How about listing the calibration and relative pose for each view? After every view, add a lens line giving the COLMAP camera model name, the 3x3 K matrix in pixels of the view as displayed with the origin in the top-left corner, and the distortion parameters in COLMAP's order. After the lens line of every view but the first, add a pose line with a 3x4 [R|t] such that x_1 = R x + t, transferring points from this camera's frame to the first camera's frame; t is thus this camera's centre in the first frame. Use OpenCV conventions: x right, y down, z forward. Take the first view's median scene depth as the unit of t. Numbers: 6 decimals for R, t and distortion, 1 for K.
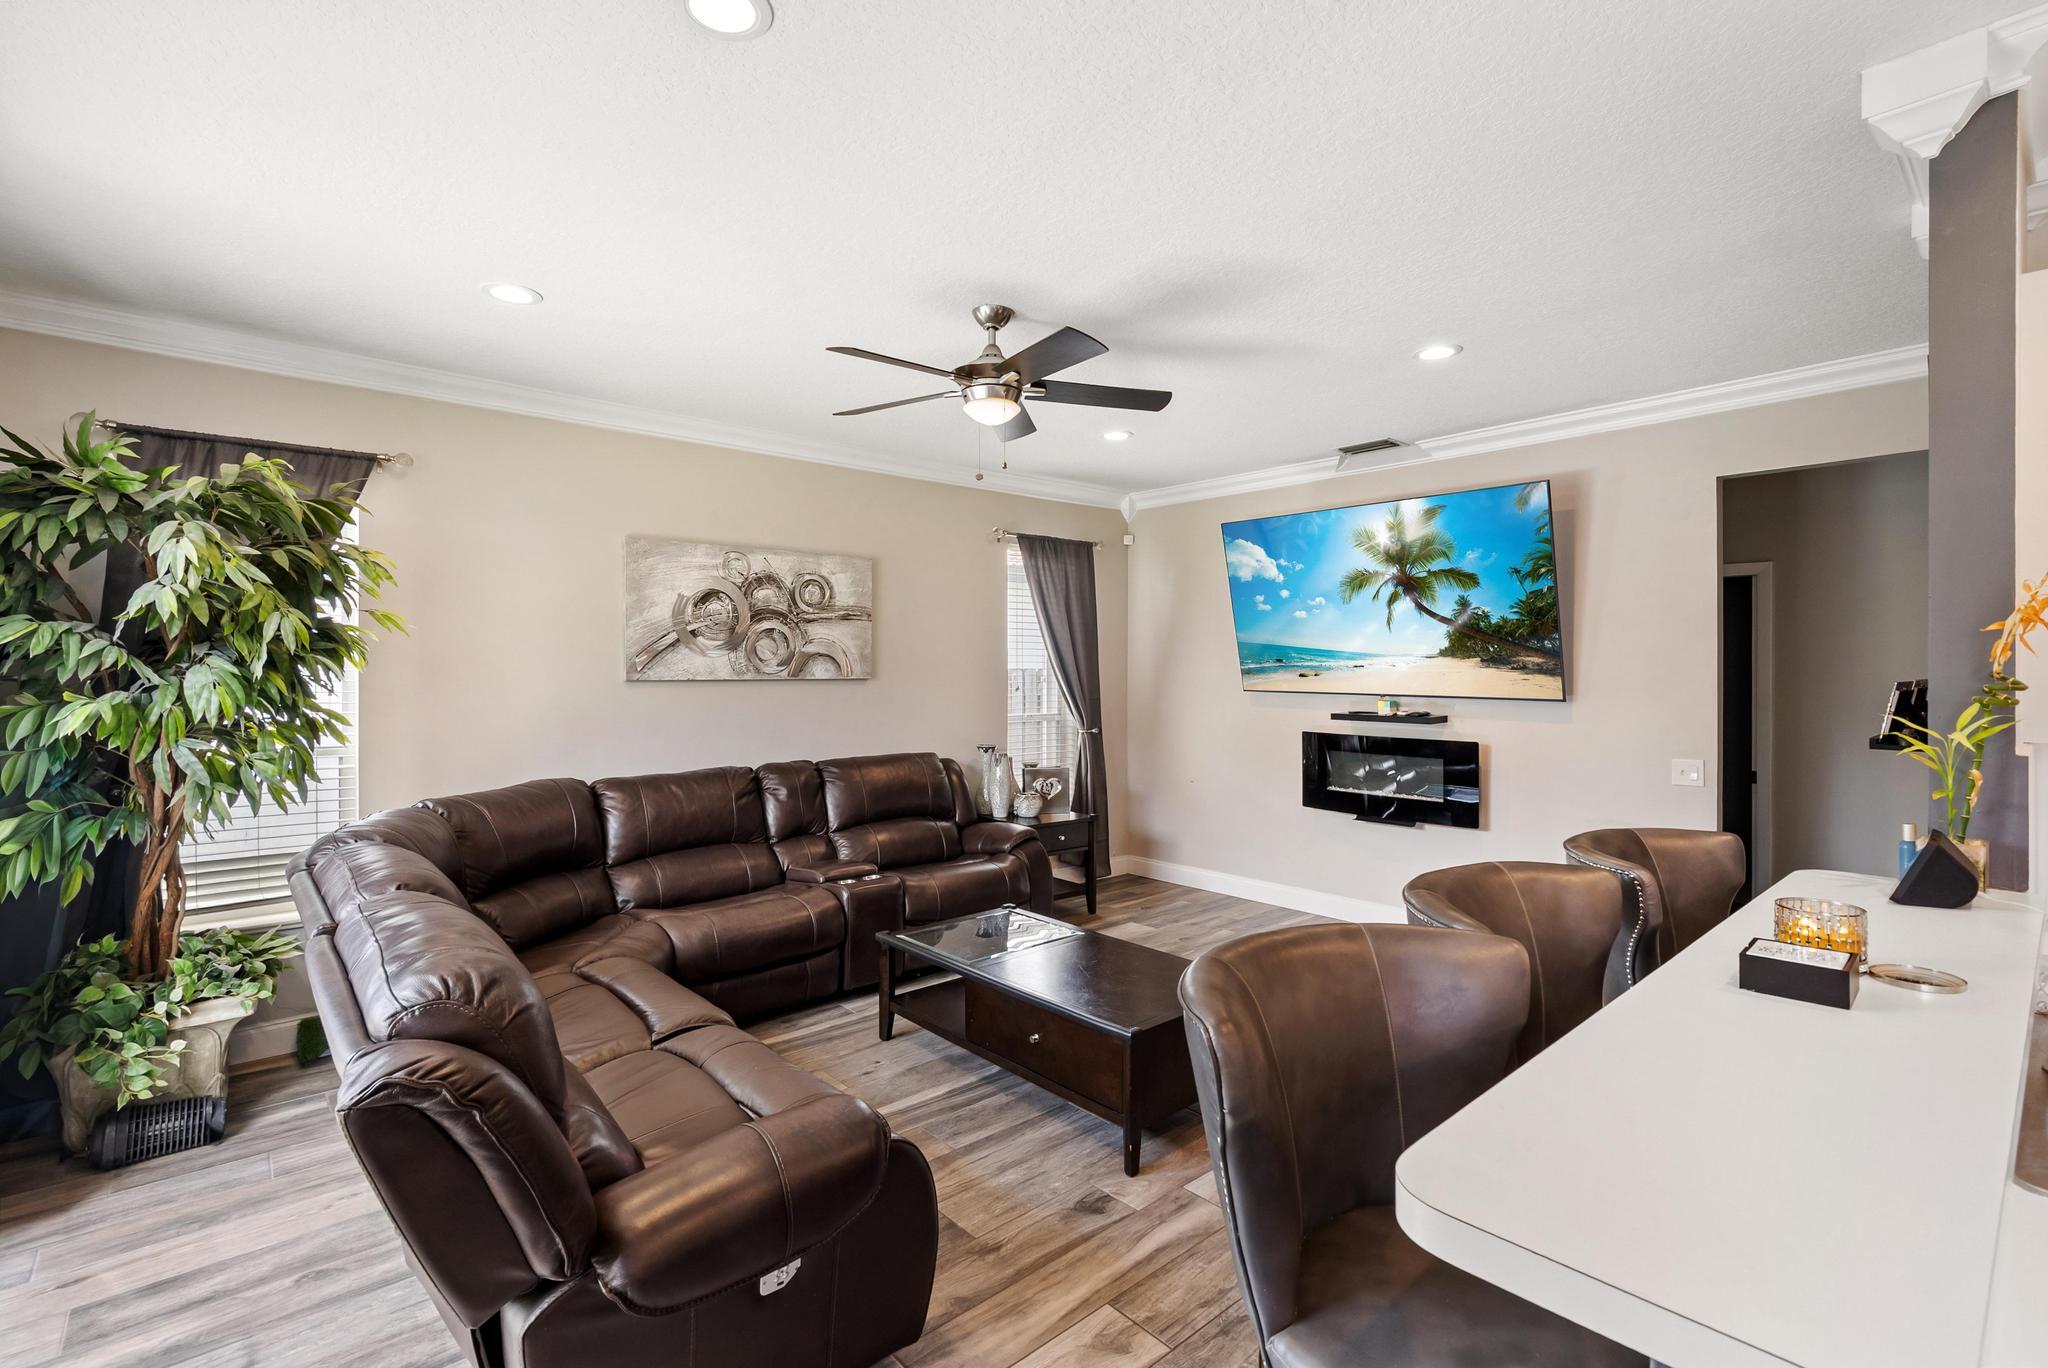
lens RADIAL K [[930.6, 0, 1009.8], [0, 930.6, 669.8], [0, 0, 1]] dist [-0.007129, 0.002829]
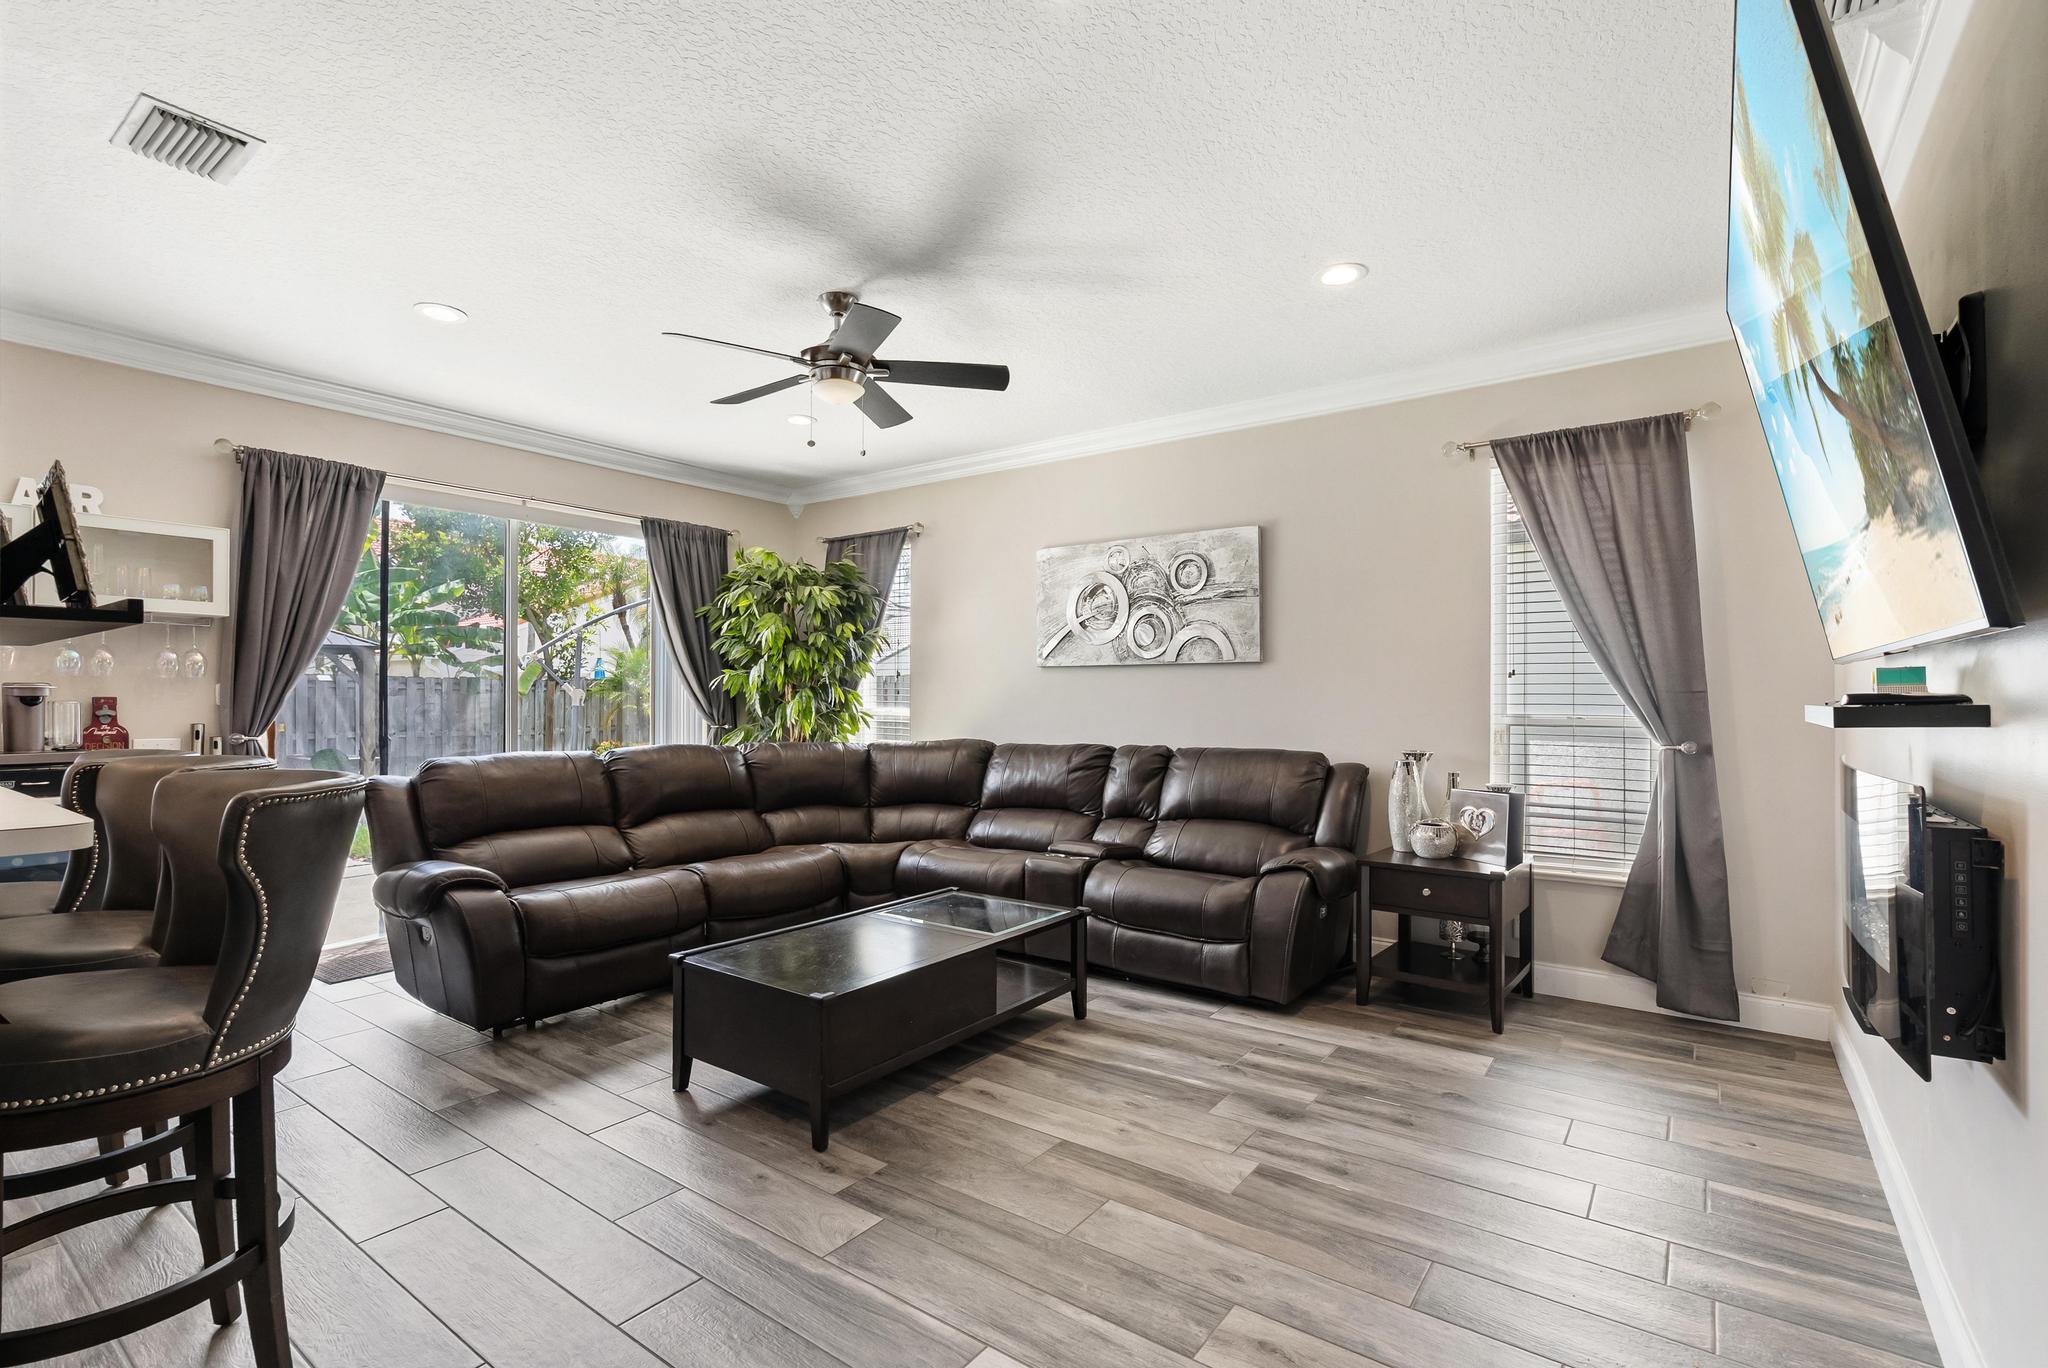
lens RADIAL K [[930.6, 0, 1021.7], [0, 930.6, 698.9], [0, 0, 1]] dist [-0.007129, 0.002829]
pose [[0.242969, 0.000800, -0.970034, 0.703475], [-0.003853, 0.999993, -0.000141, 0.049545], [0.970026, 0.003772, 0.242971, 0.619304]]
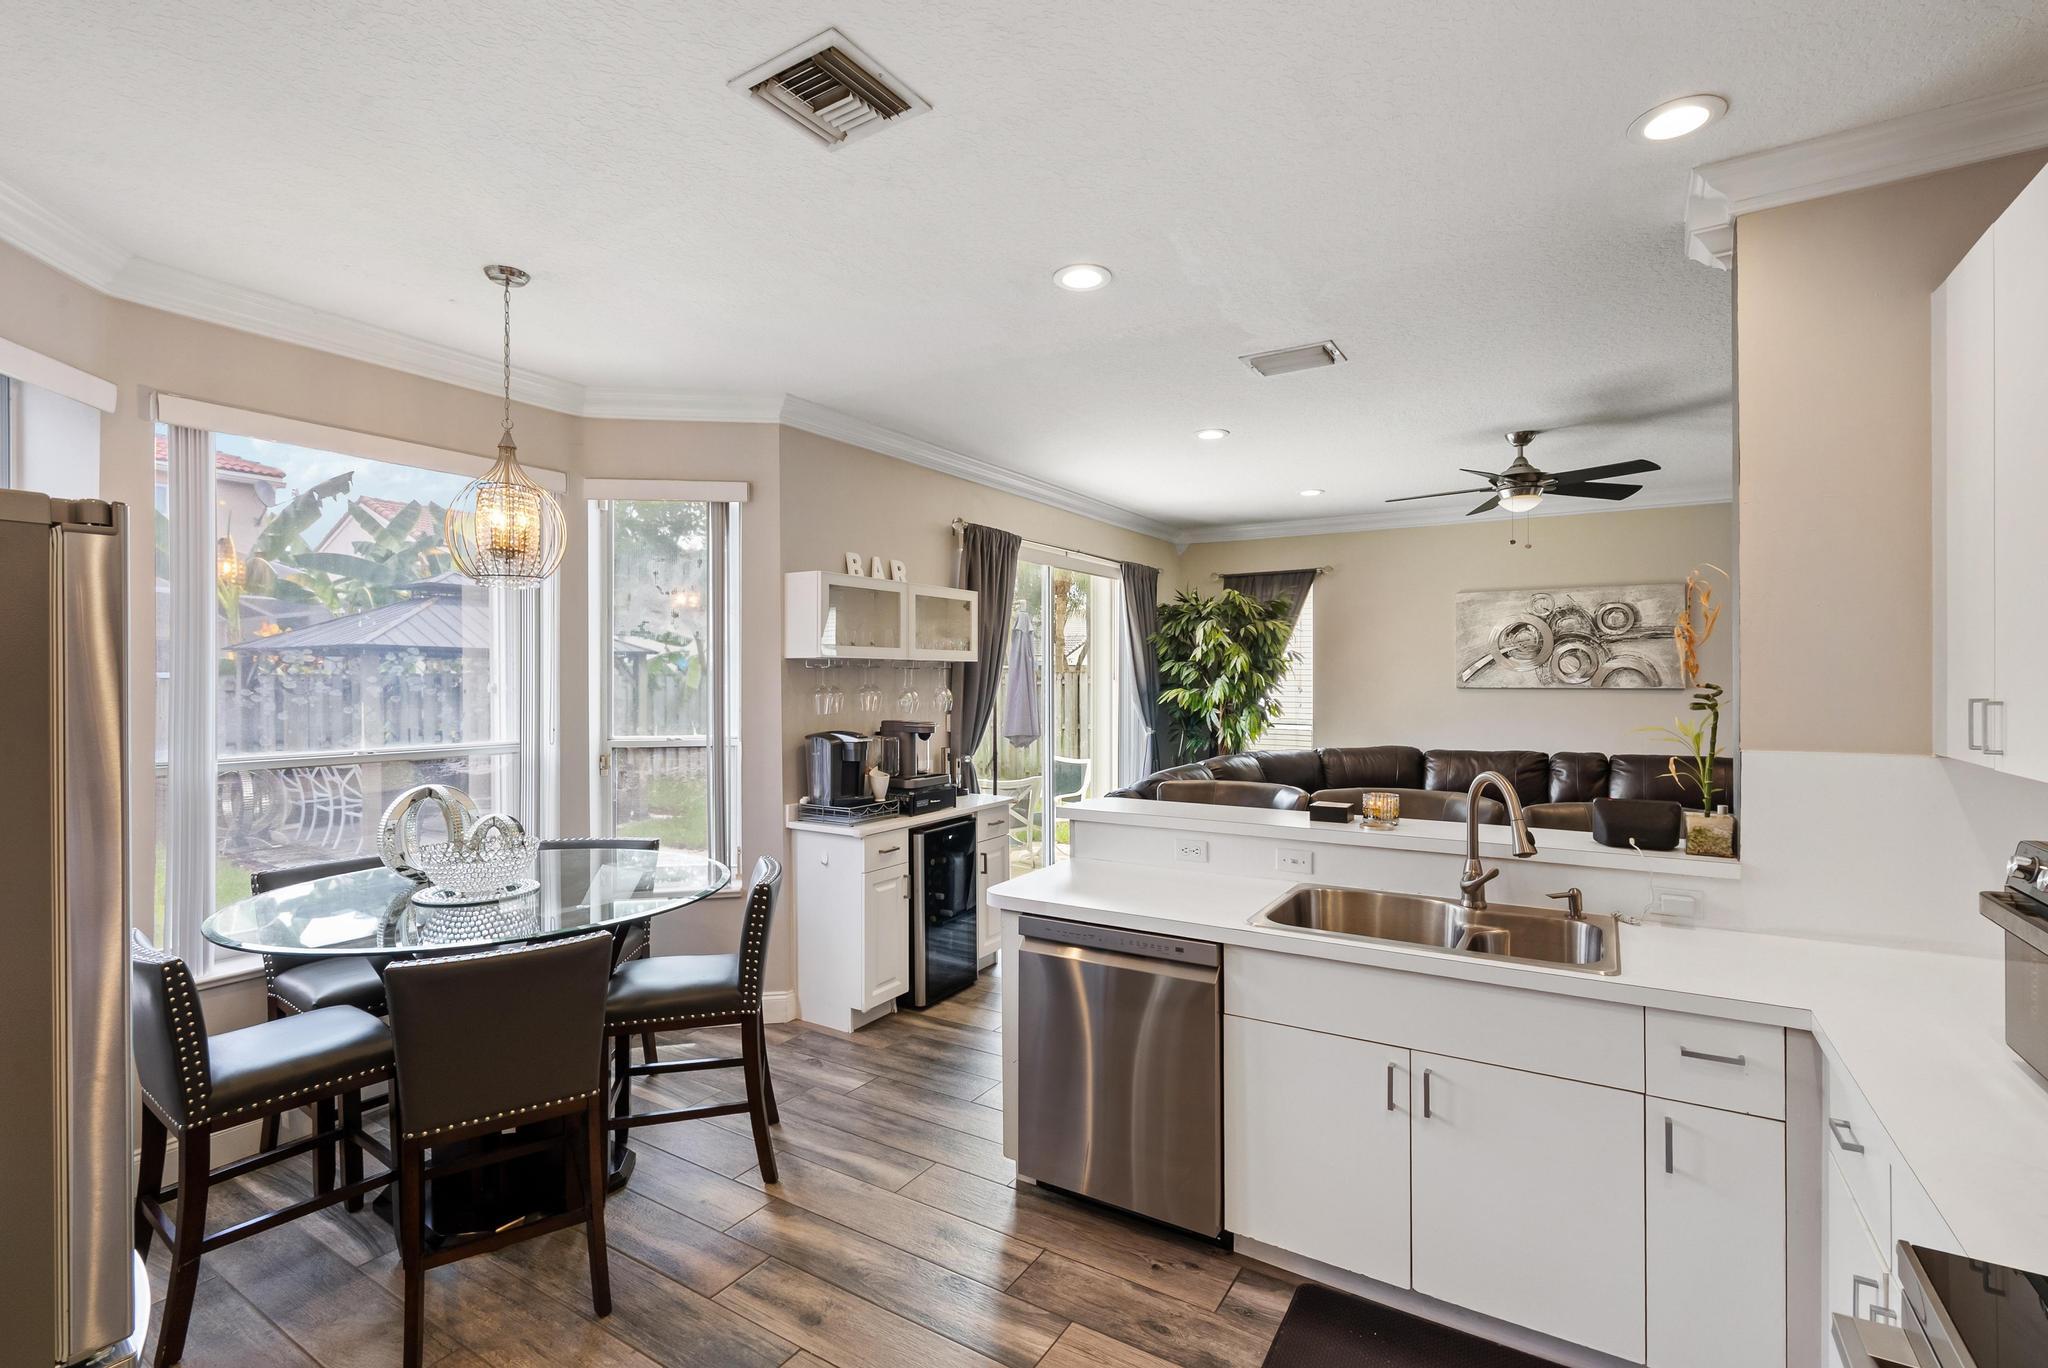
lens RADIAL K [[930.6, 0, 1027.4], [0, 930.6, 682.1], [0, 0, 1]] dist [-0.007129, 0.002829]
pose [[0.308102, 0.001693, -0.951352, 0.740806], [-0.002702, 0.999996, 0.000905, 0.002880], [0.951349, 0.002292, 0.308106, -0.121604]]
